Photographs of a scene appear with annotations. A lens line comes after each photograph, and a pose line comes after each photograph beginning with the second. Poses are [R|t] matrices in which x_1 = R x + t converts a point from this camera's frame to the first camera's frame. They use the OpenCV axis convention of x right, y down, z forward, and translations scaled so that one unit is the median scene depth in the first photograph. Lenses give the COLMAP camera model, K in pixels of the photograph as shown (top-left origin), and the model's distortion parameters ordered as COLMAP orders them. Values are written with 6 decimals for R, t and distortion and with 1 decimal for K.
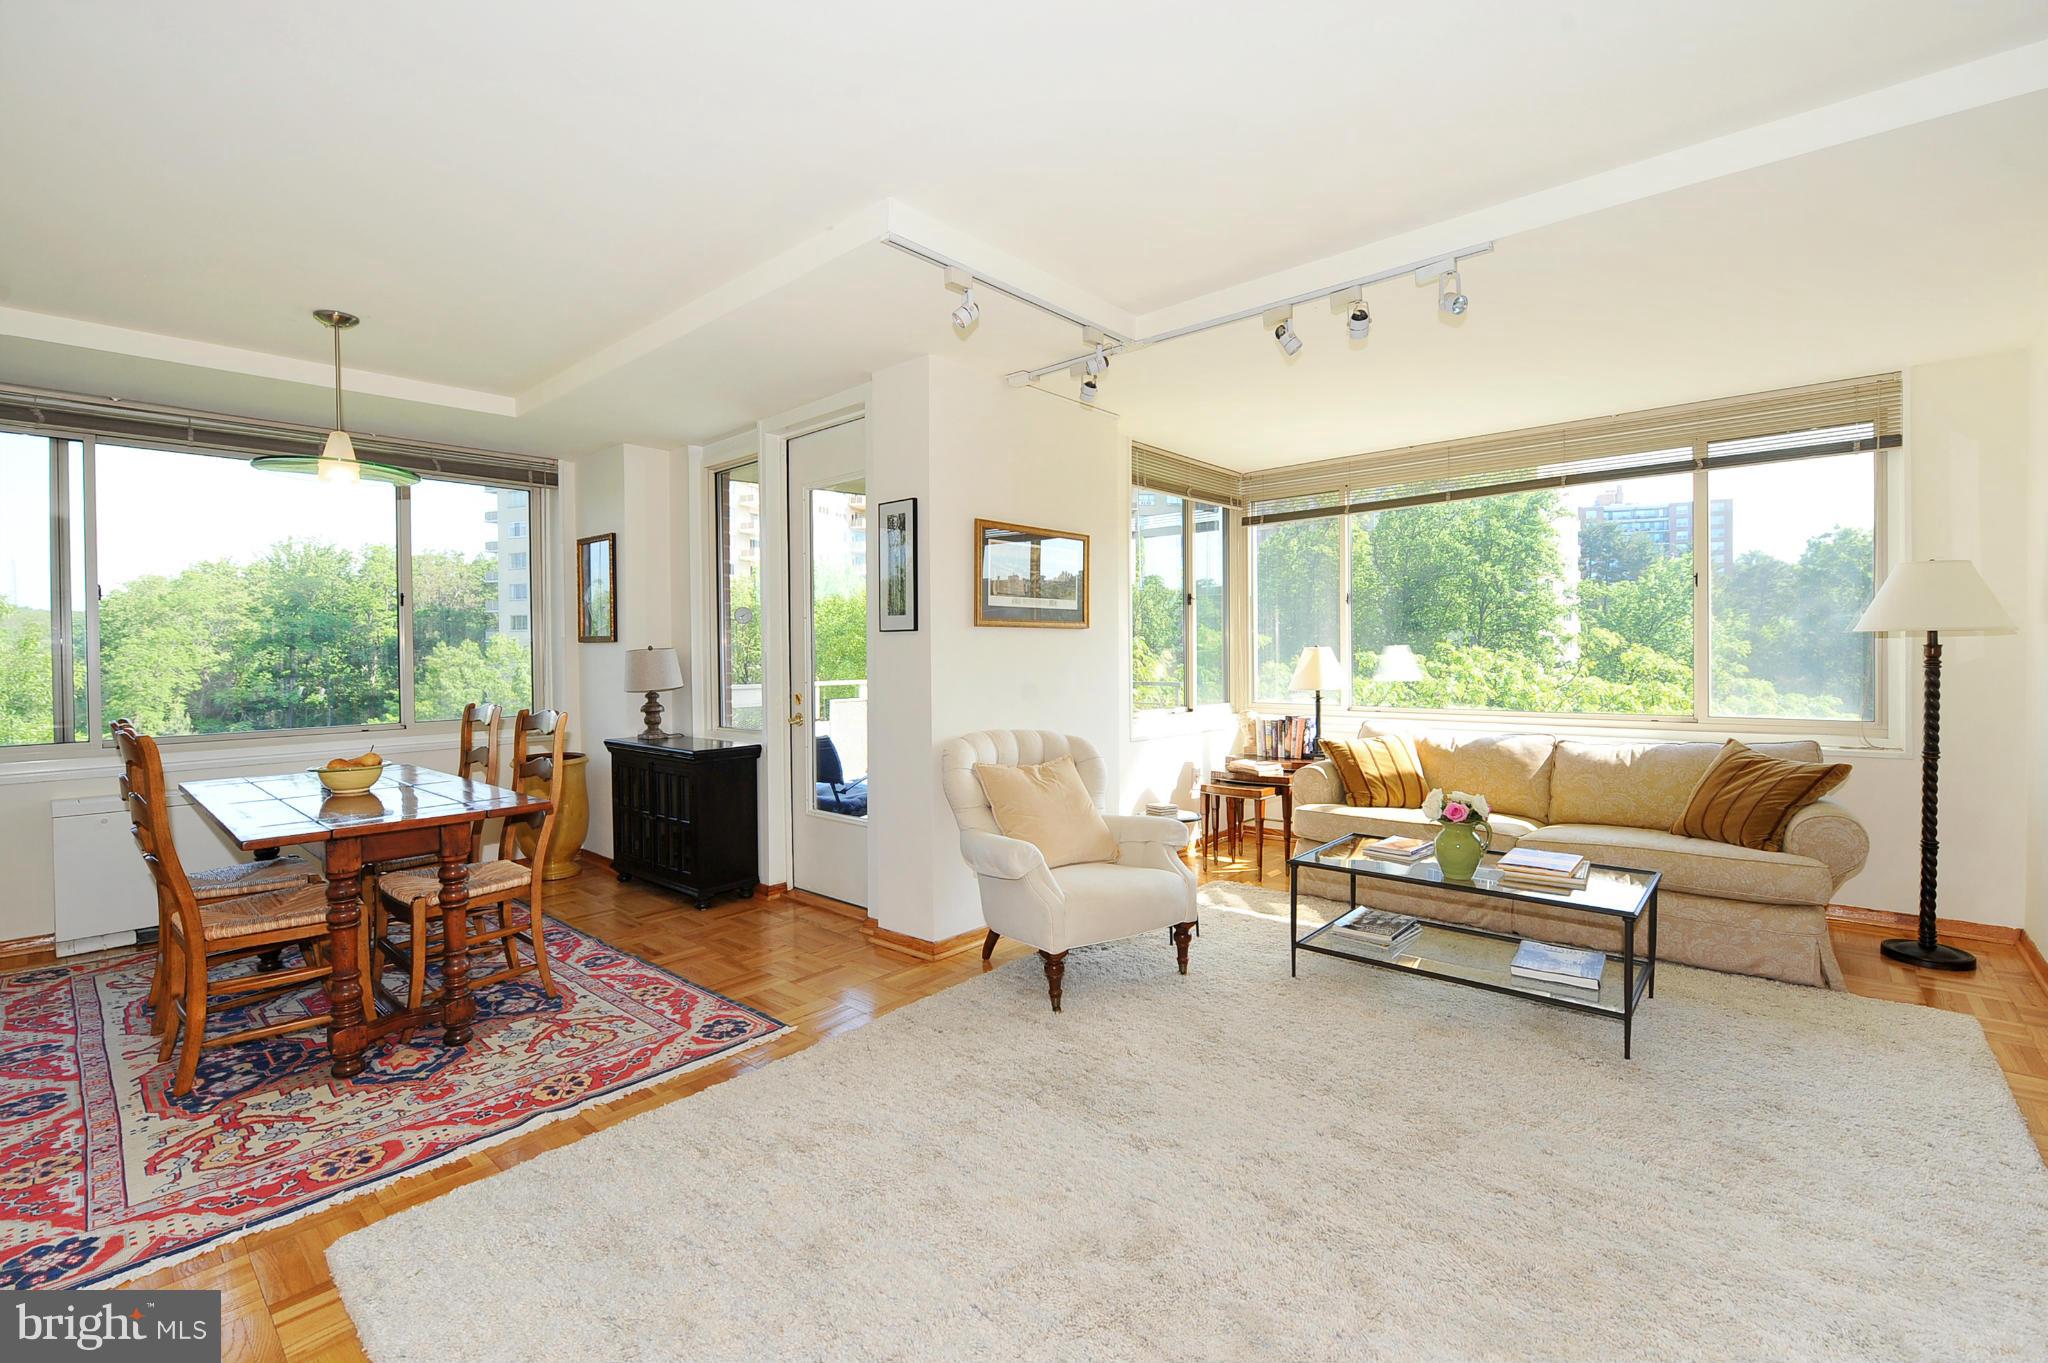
lens RADIAL K [[892.1, 0, 1027.5], [0, 892.1, 653.9], [0, 0, 1]] dist [-0.016573, 0.000042]
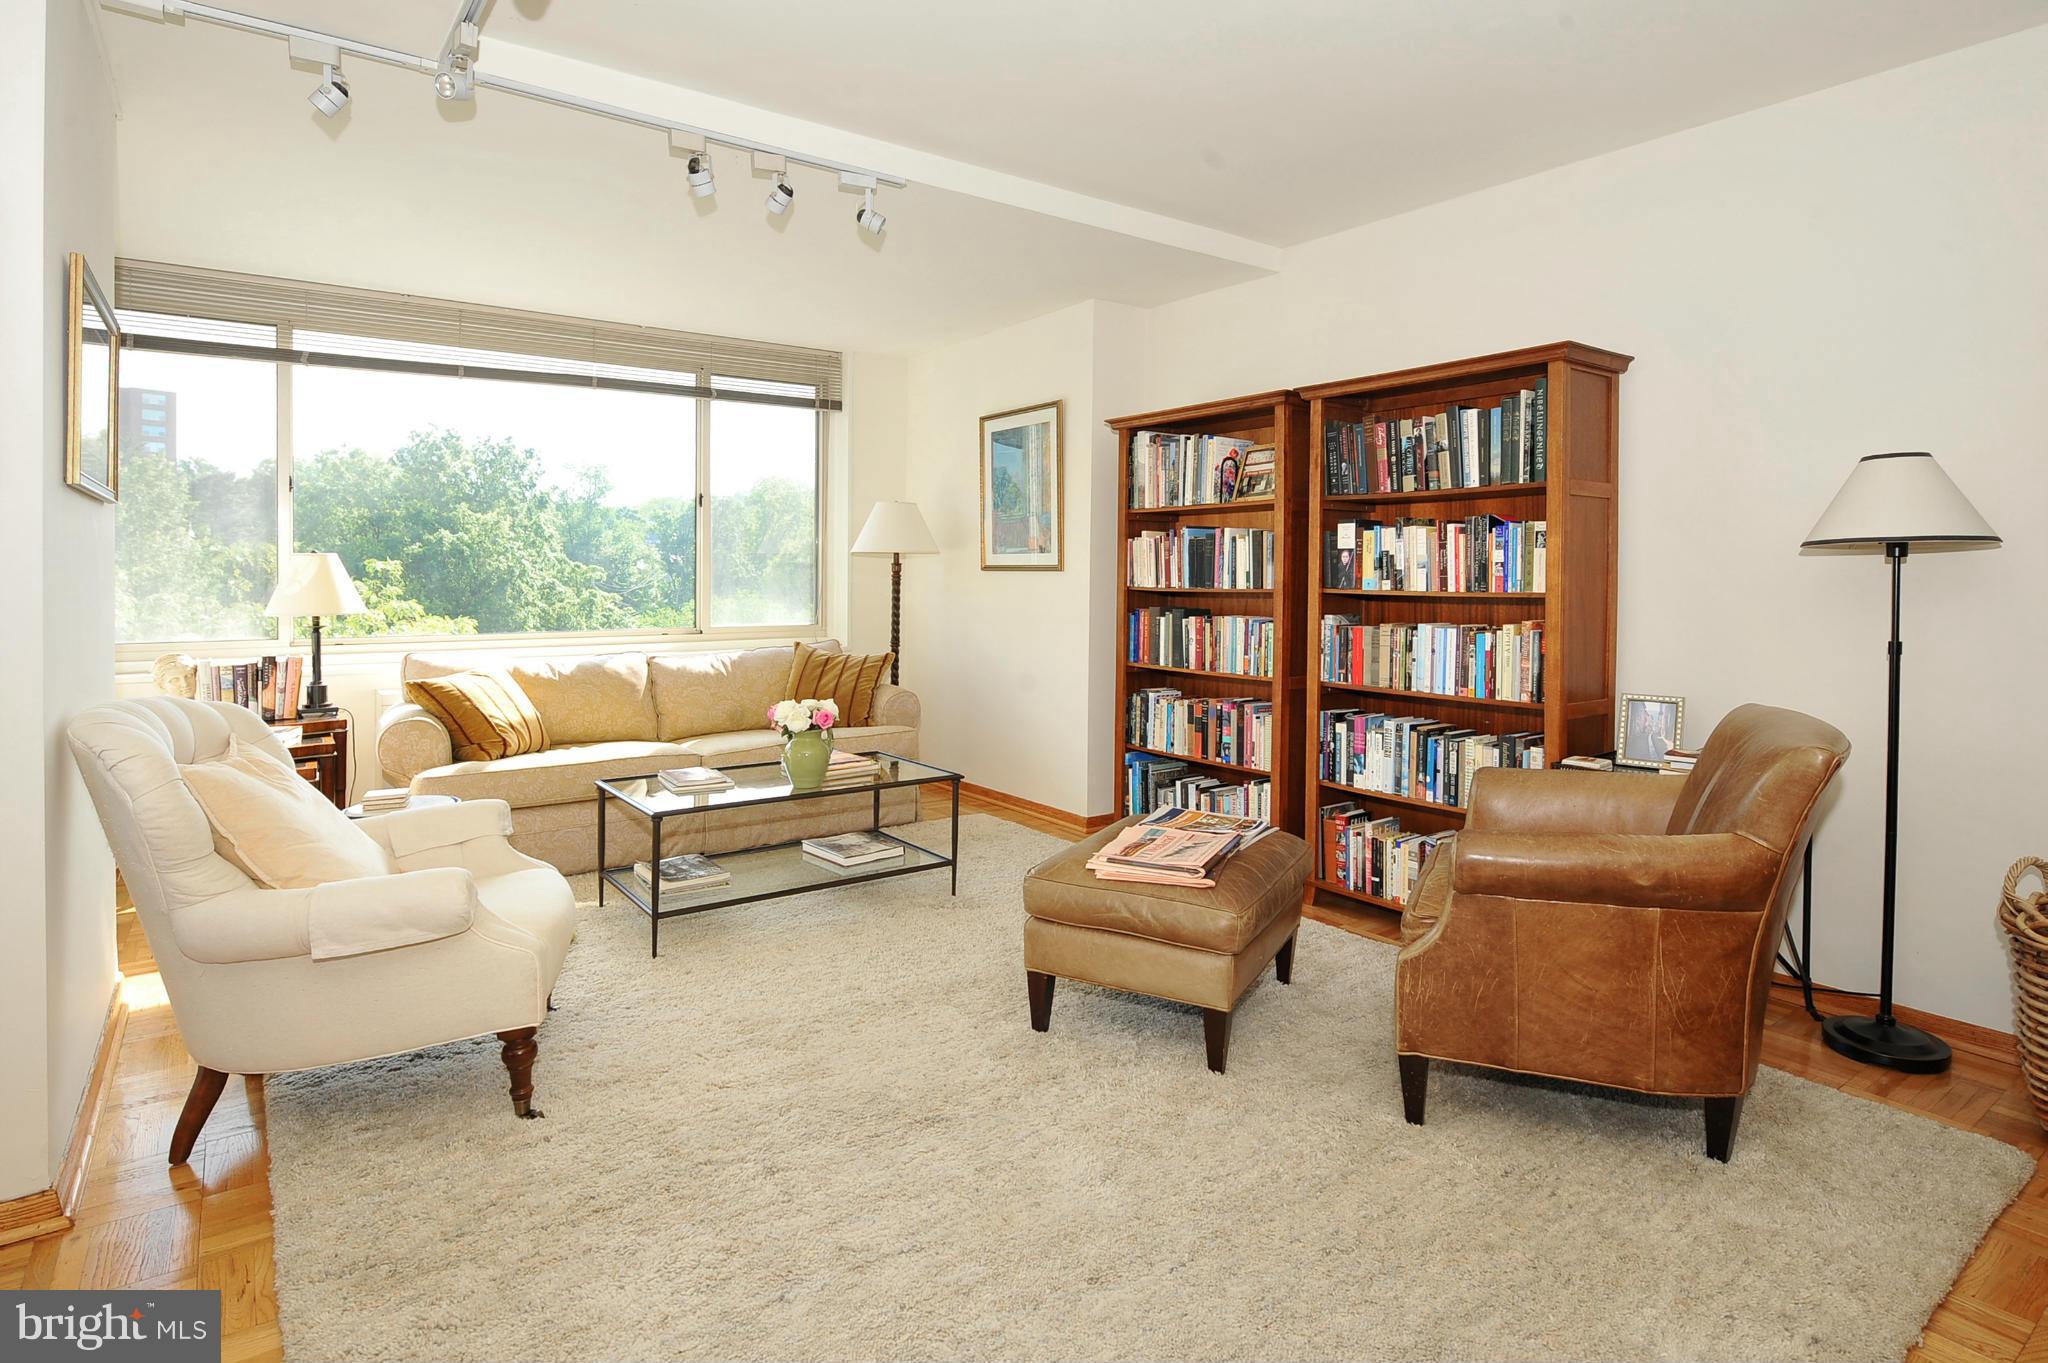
lens RADIAL K [[1068.2, 0, 1017.6], [0, 1068.2, 585.9], [0, 0, 1]] dist [-0.002467, -0.000862]
pose [[0.218757, 0.000534, 0.975779, -0.466449], [-0.003694, 0.999993, 0.000281, 0.020178], [-0.975772, -0.003665, 0.218757, 0.381463]]
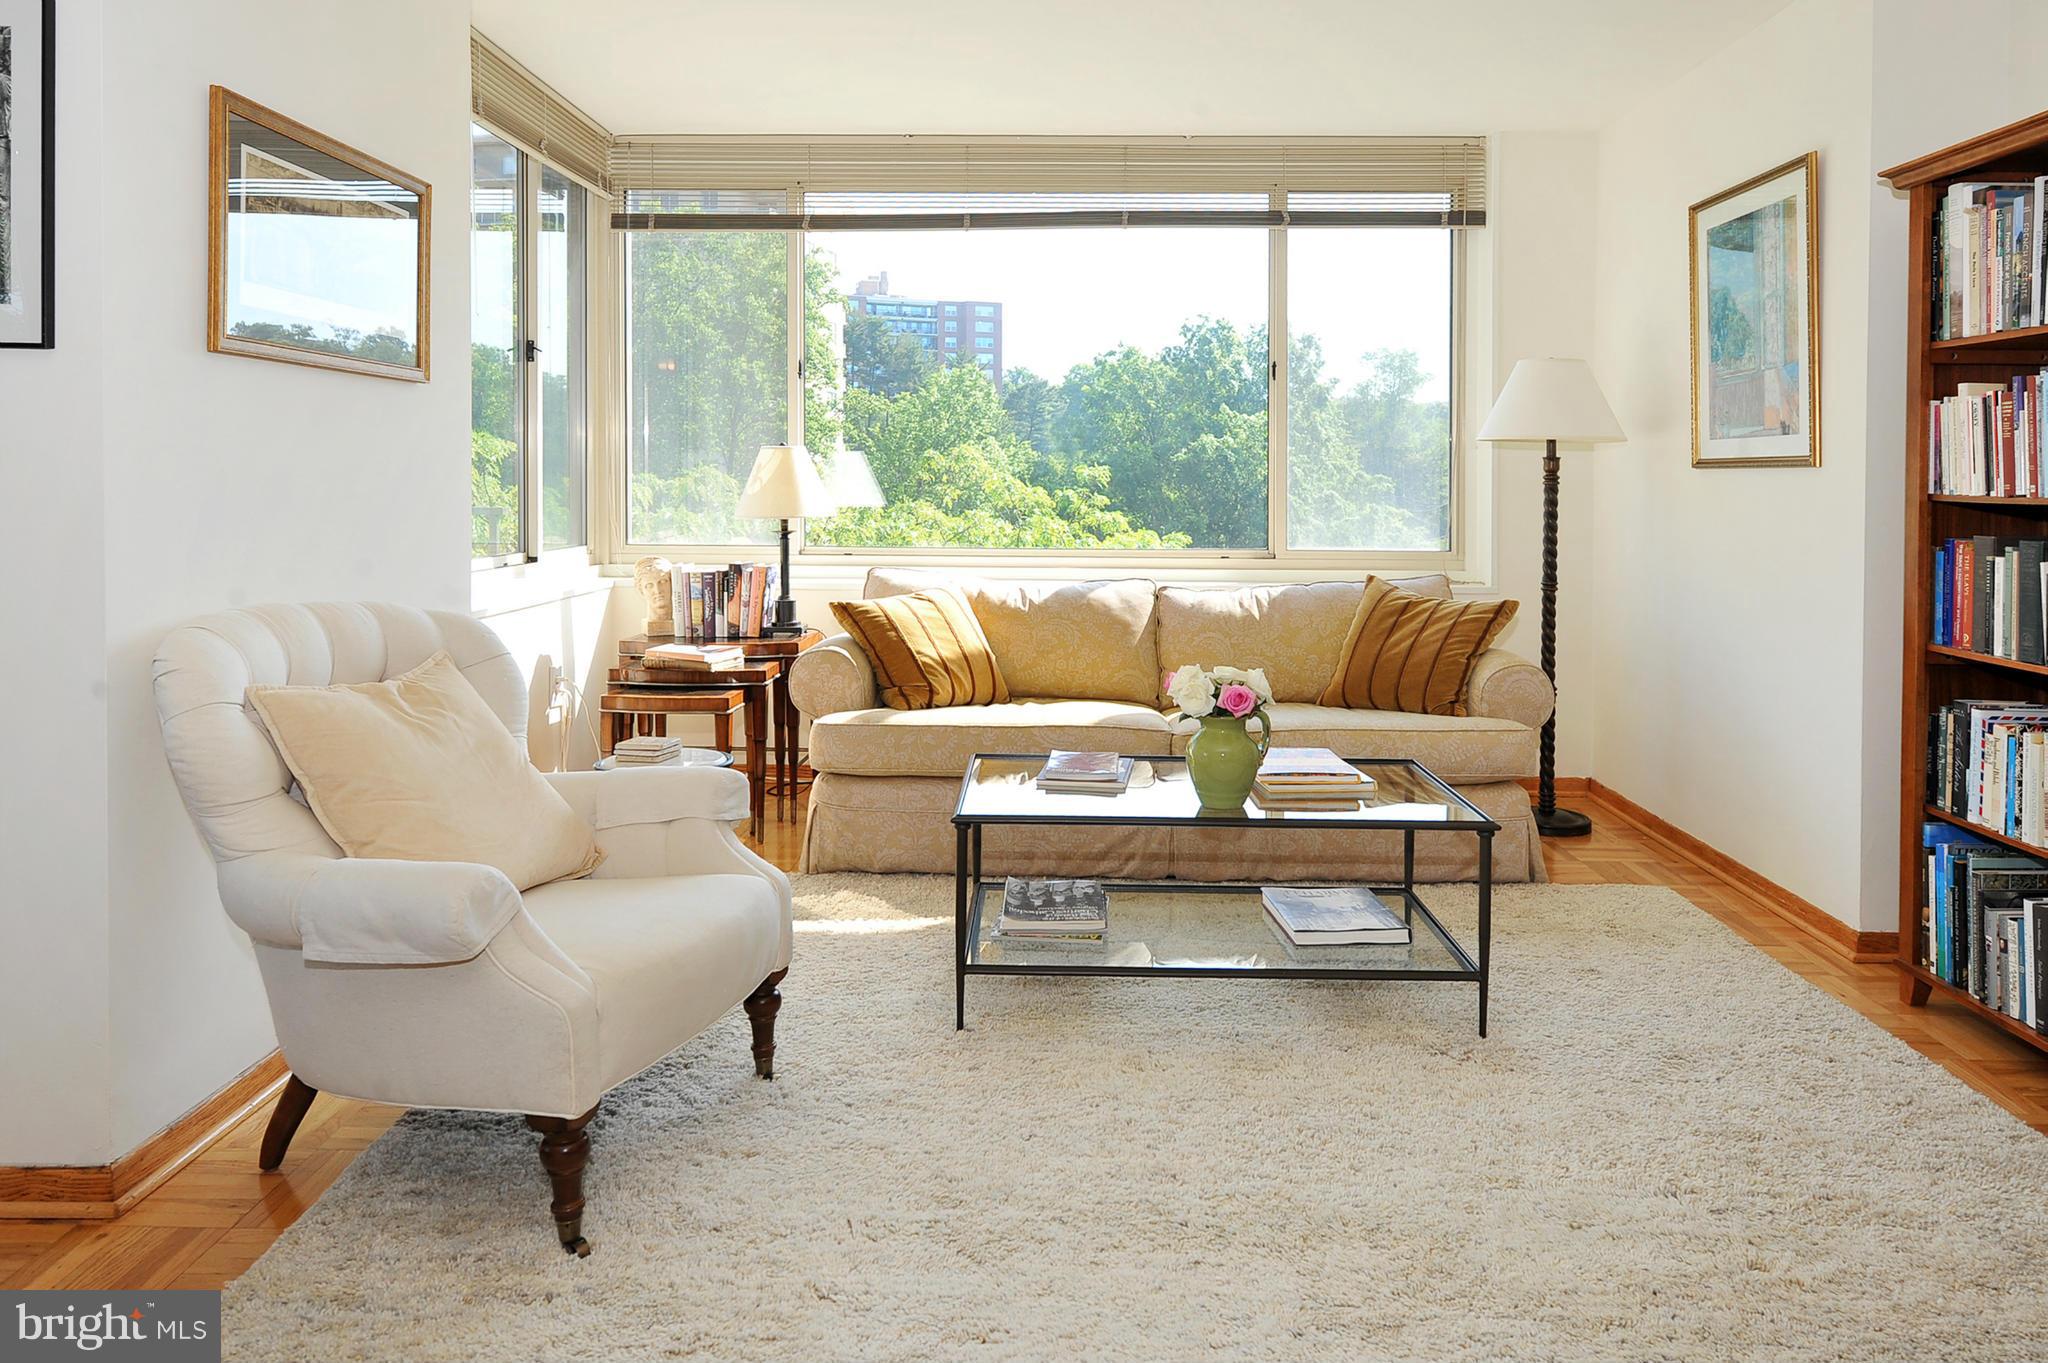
lens RADIAL K [[1356.1, 0, 1034.2], [0, 1356.1, 489.7], [0, 0, 1]] dist [-0.001072, -0.000897]
pose [[0.753359, 0.013187, 0.657477, -0.180484], [-0.015659, 0.999875, -0.002111, 0.027085], [-0.657423, -0.008705, 0.753471, 0.284182]]
